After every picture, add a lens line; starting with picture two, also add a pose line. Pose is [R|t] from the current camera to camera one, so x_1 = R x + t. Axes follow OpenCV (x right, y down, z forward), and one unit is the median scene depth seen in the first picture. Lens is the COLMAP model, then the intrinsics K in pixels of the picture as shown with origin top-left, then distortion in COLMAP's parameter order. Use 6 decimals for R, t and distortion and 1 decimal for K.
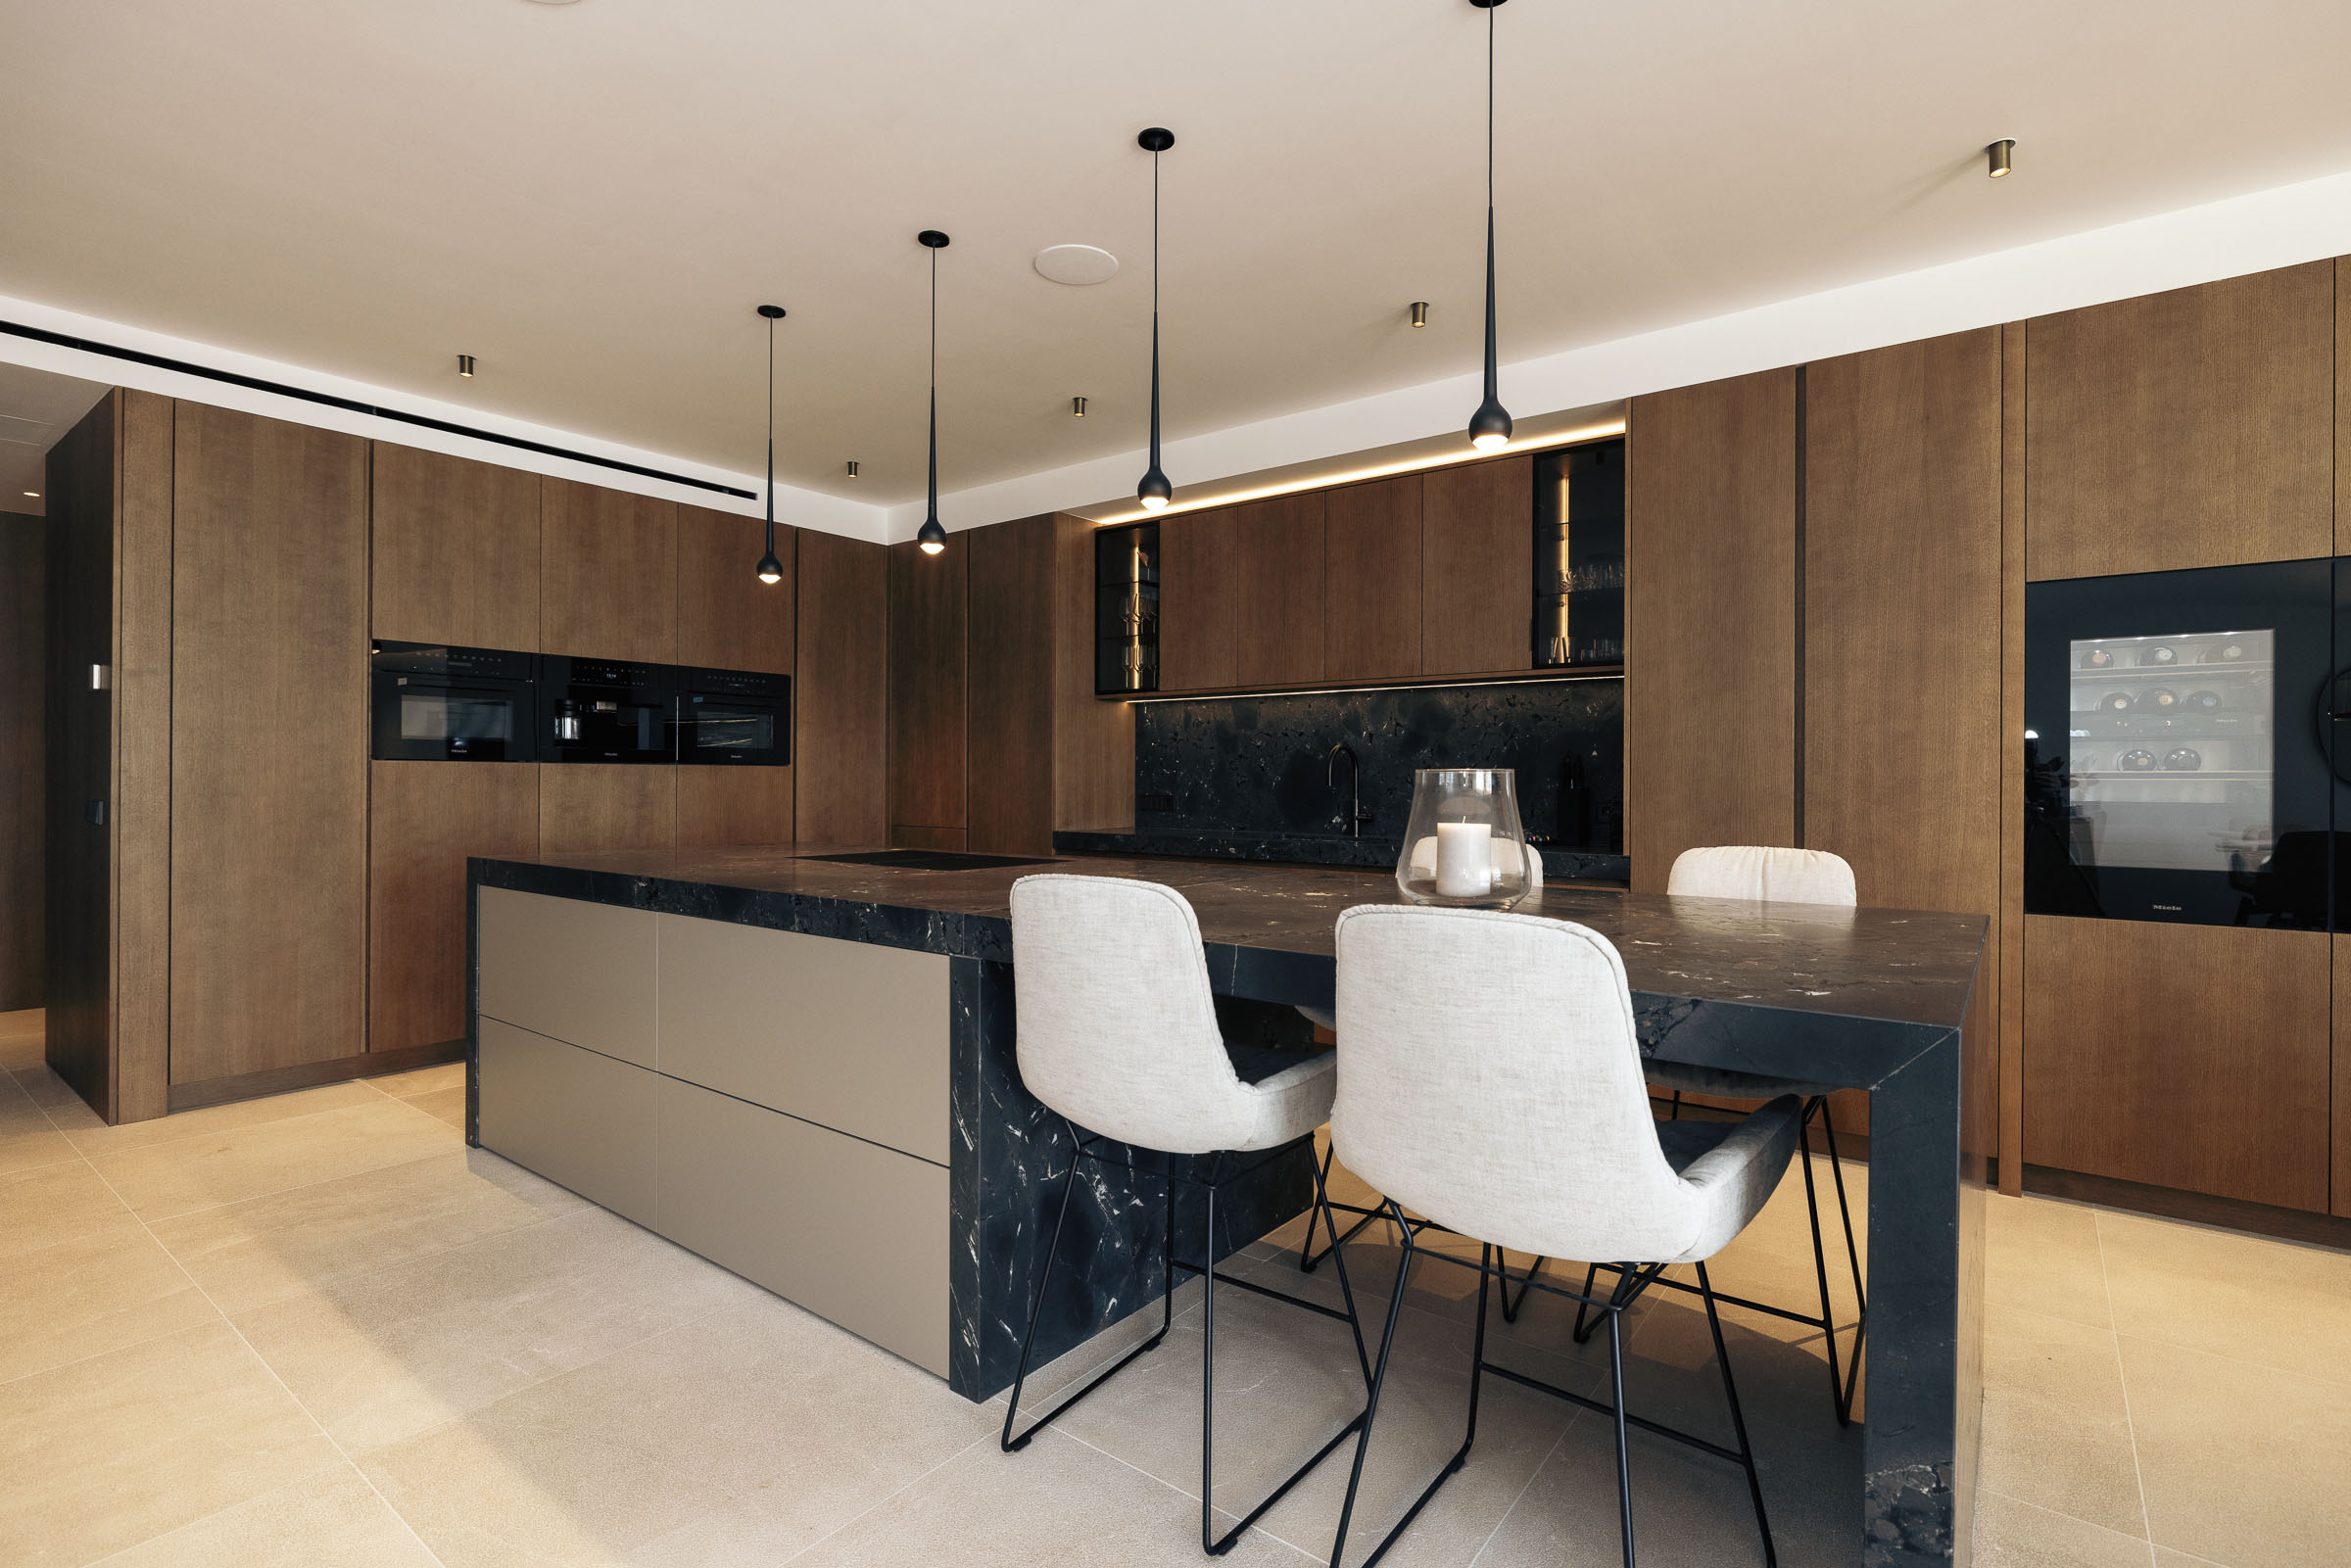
lens RADIAL K [[1120.3, 0, 1188.5], [0, 1120.3, 781.3], [0, 0, 1]] dist [-0.003711, 0.002929]
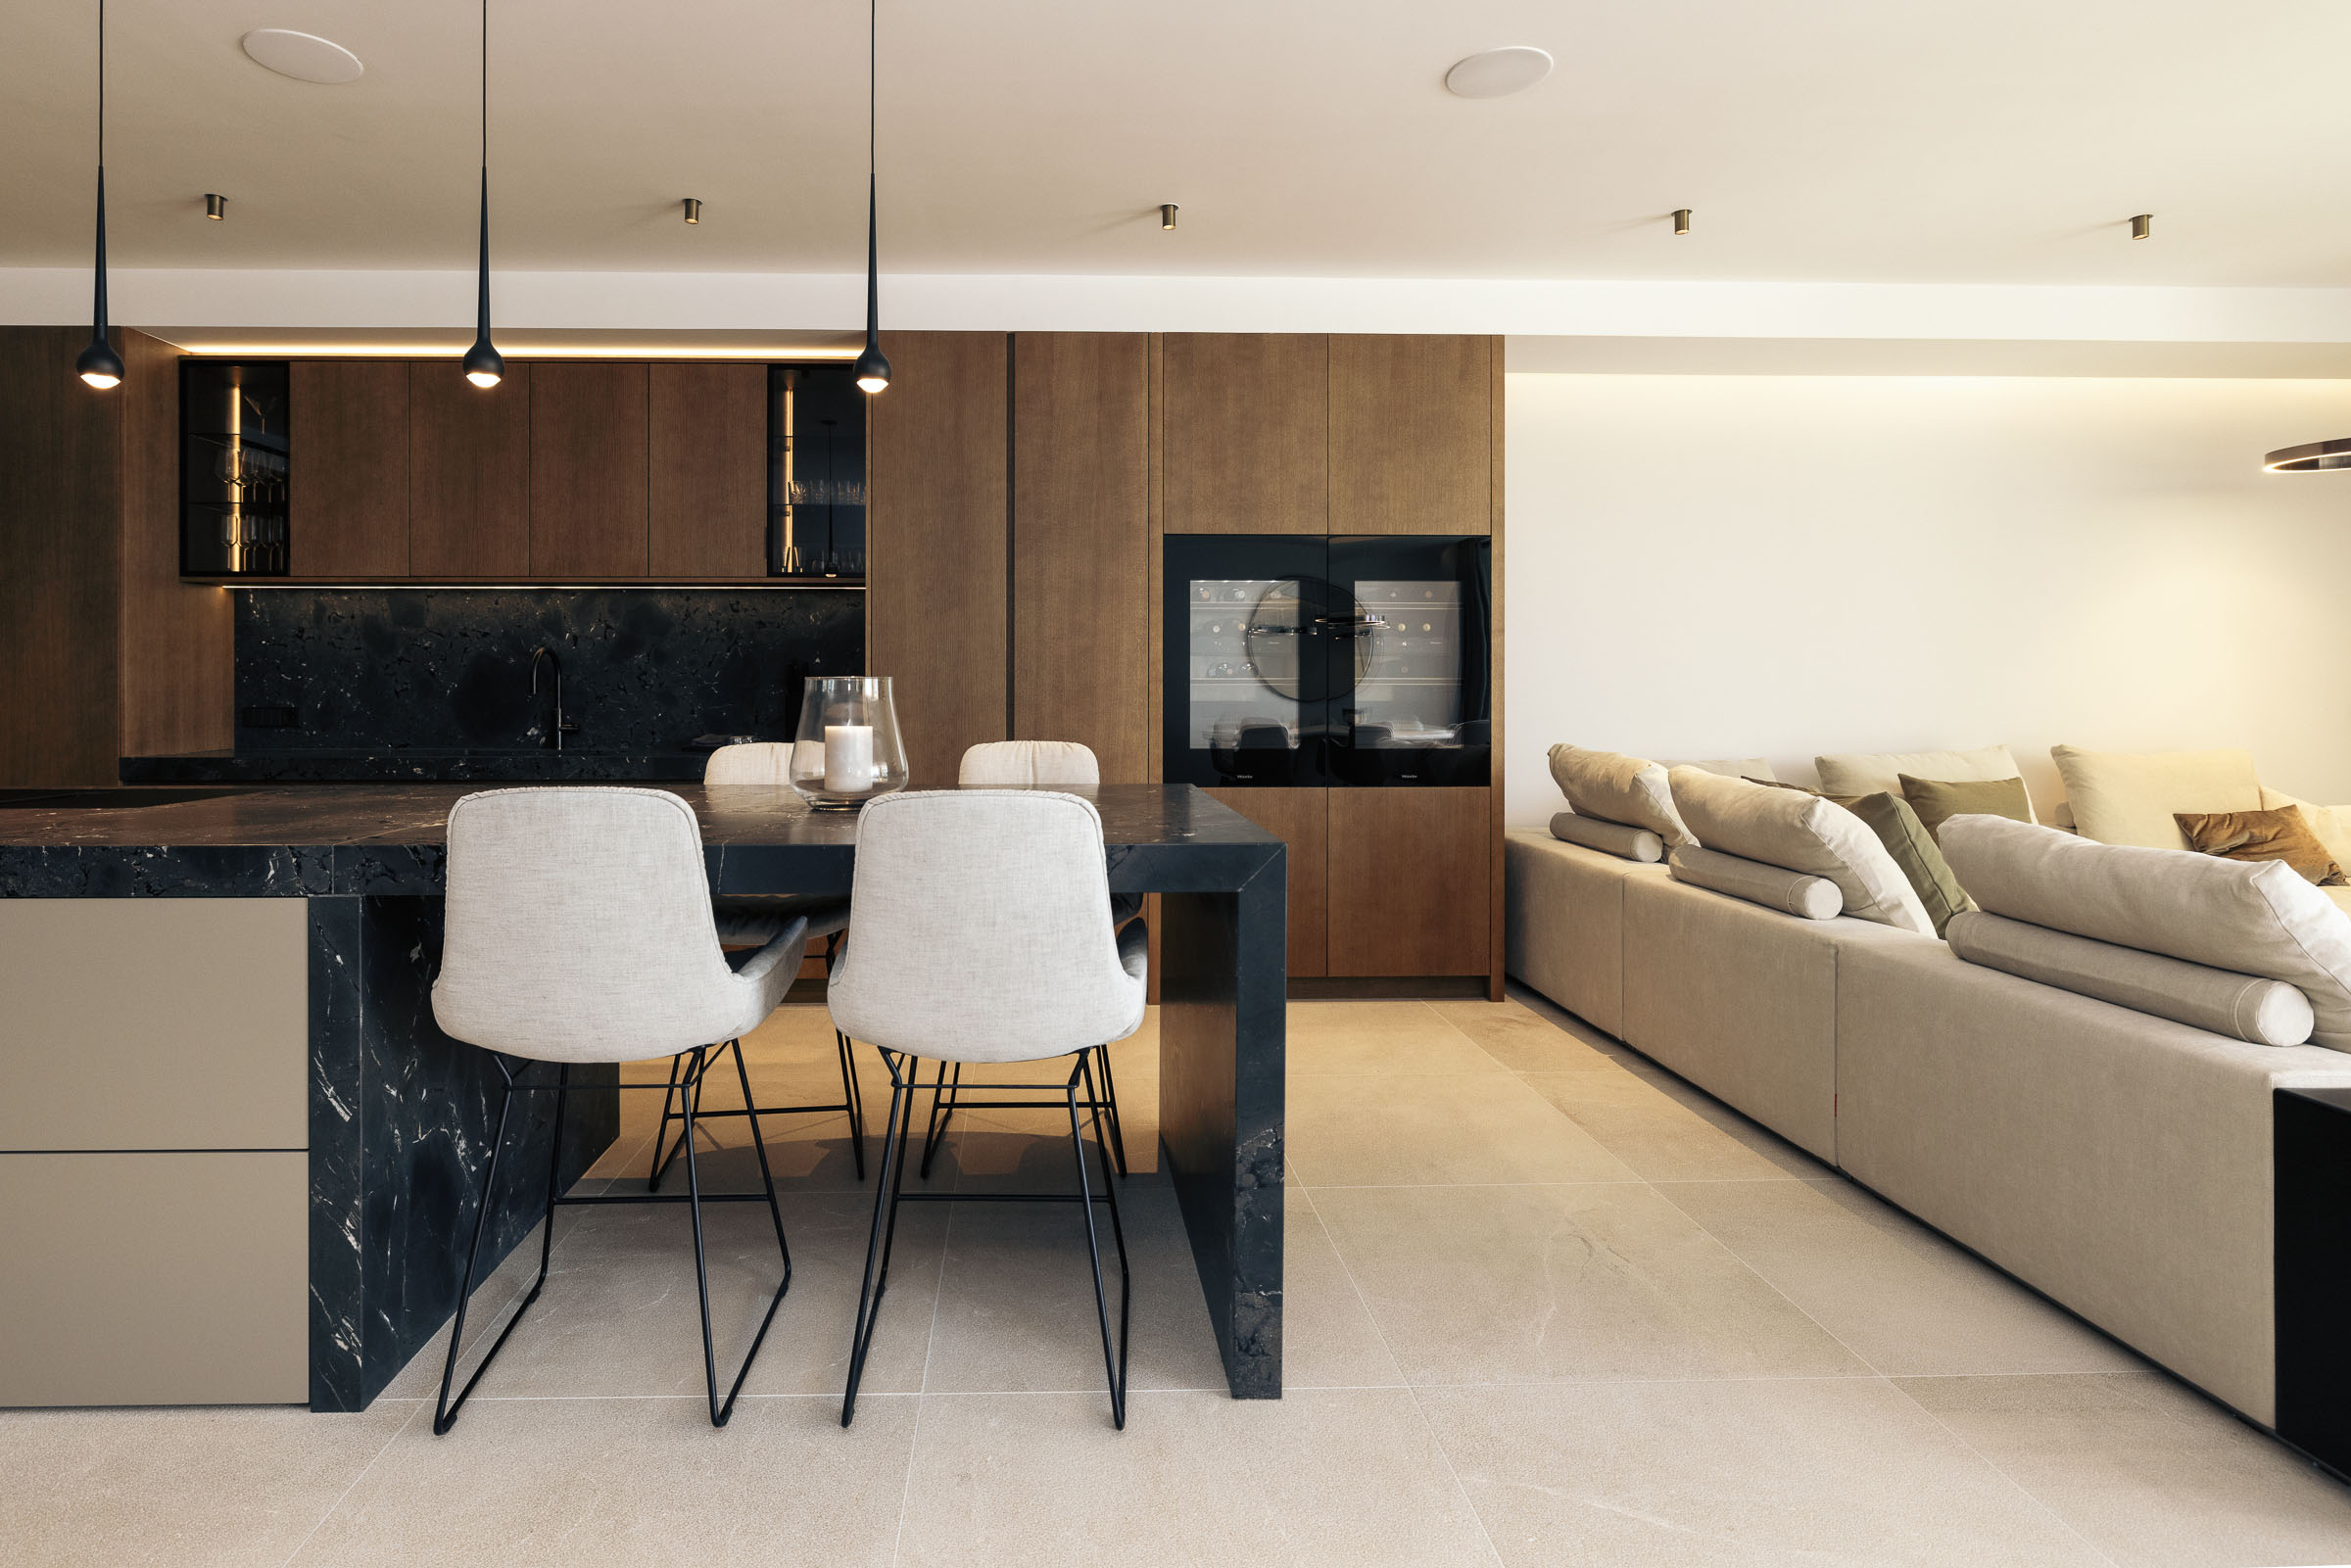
lens RADIAL K [[1231.4, 0, 1090.1], [0, 1231.4, 690.2], [0, 0, 1]] dist [0.004867, 0.001633]
pose [[0.774659, -0.005767, 0.632353, -0.210621], [0.004296, 0.999983, 0.003858, -0.000864], [-0.632364, -0.000272, 0.774671, -0.056149]]
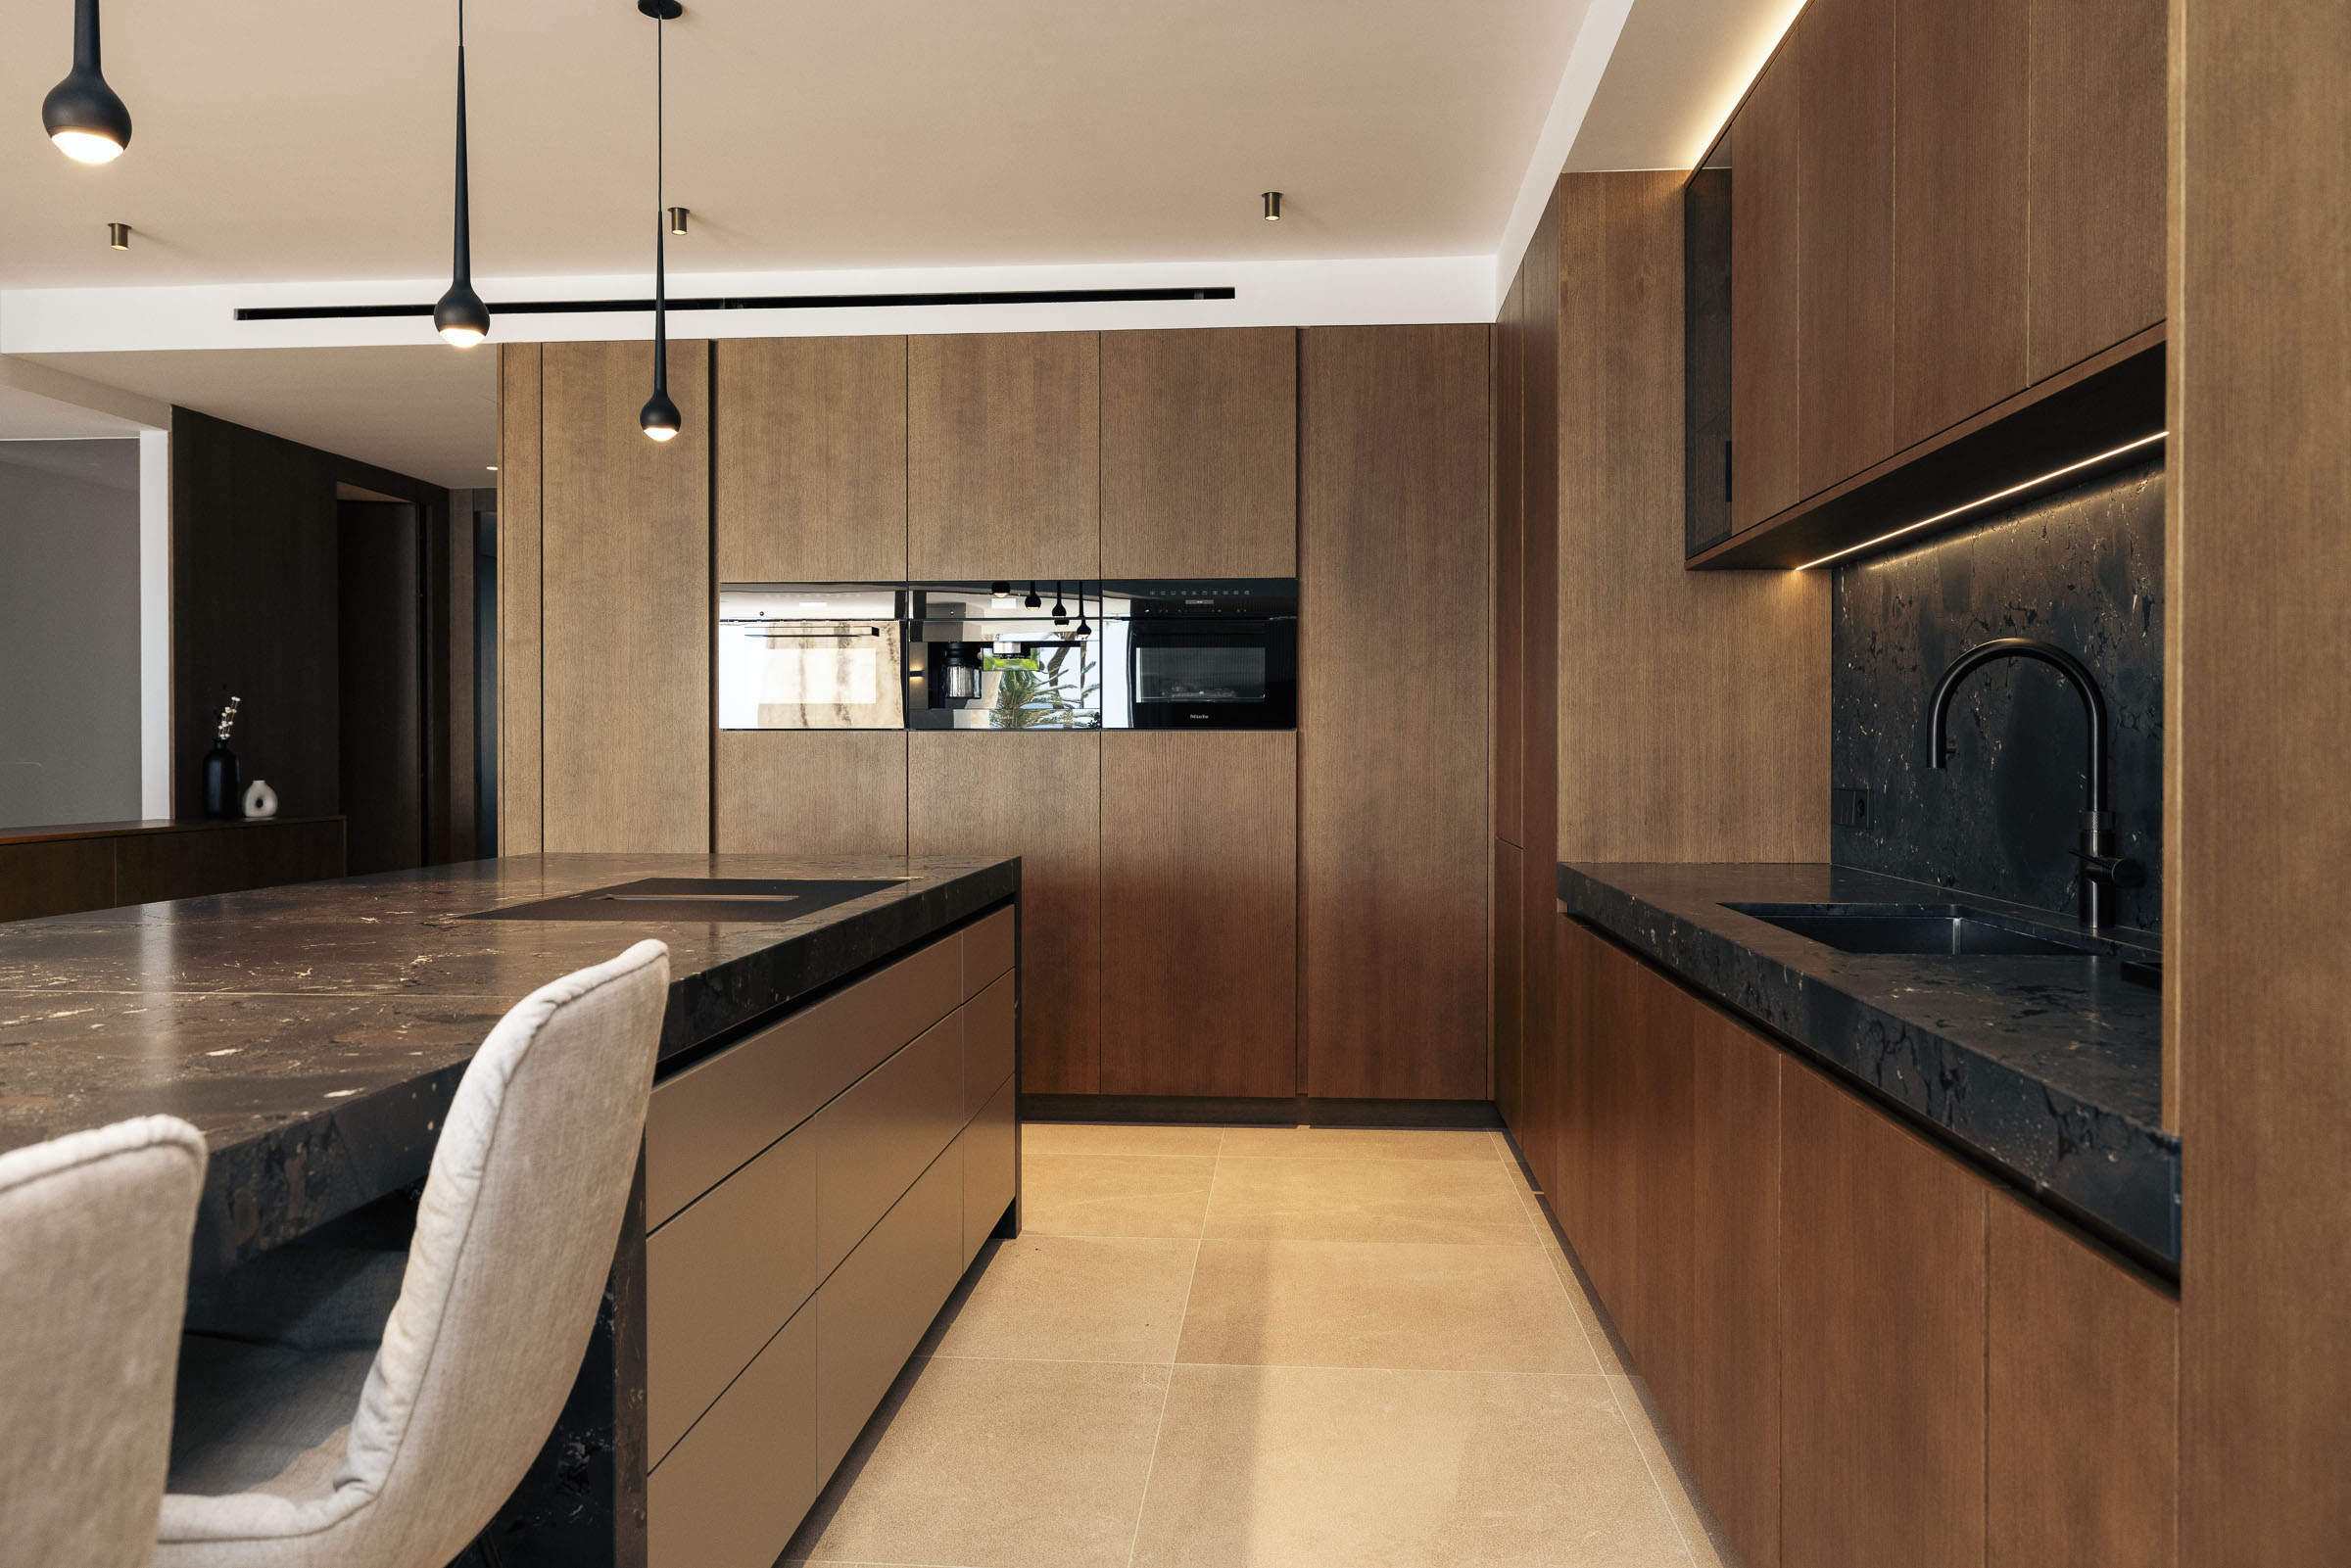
lens RADIAL K [[1652.5, 0, 1179.3], [0, 1652.5, 779.2], [0, 0, 1]] dist [-0.024919, 0.006053]
pose [[0.542899, 0.010816, -0.839728, 0.555956], [0.001221, 0.999906, 0.013669, 0.000385], [0.839797, -0.008446, 0.542835, 0.741108]]
